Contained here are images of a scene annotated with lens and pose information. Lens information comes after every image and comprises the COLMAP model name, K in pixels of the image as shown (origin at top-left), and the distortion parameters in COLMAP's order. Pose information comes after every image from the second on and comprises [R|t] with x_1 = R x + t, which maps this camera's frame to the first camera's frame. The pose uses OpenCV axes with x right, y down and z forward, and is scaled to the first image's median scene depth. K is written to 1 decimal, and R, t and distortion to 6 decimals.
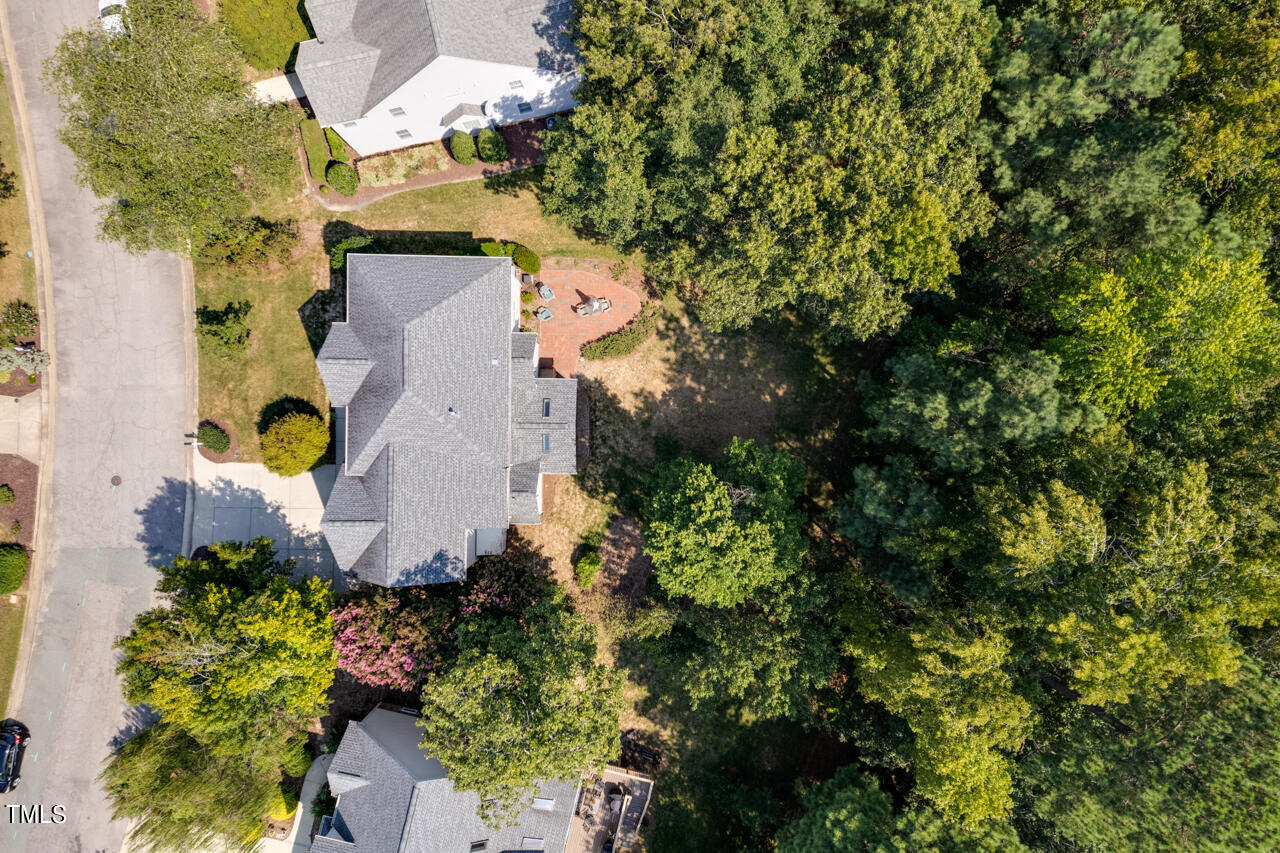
lens RADIAL K [[815.8, 0, 643.2], [0, 815.8, 434.5], [0, 0, 1]] dist [0.070358, -0.051677]
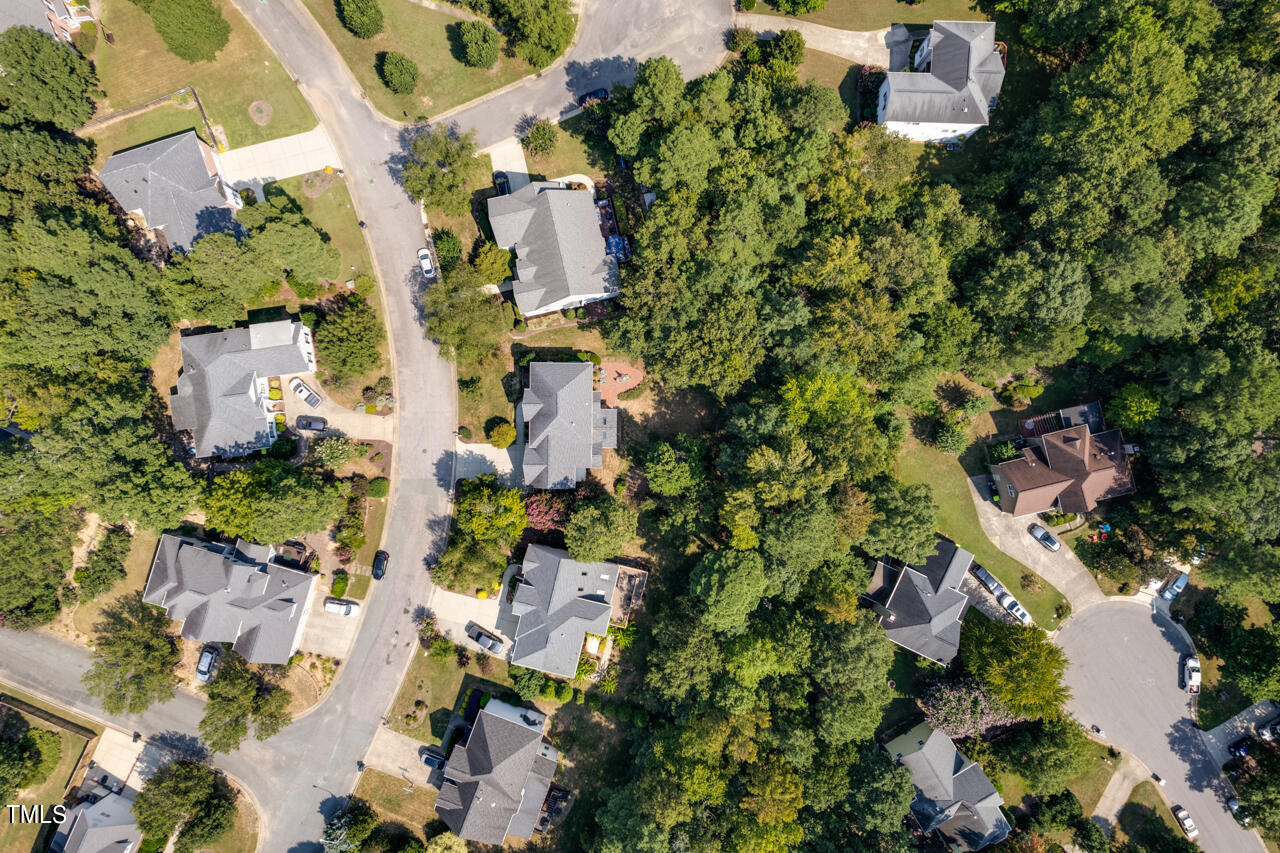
lens RADIAL K [[815.8, 0, 634.1], [0, 815.8, 436.0], [0, 0, 1]] dist [0.070358, -0.051677]
pose [[0.999899, 0.000720, -0.014162, 0.005695], [-0.000677, 0.999995, 0.003019, 0.005183], [0.014164, -0.003009, 0.999895, -1.585081]]
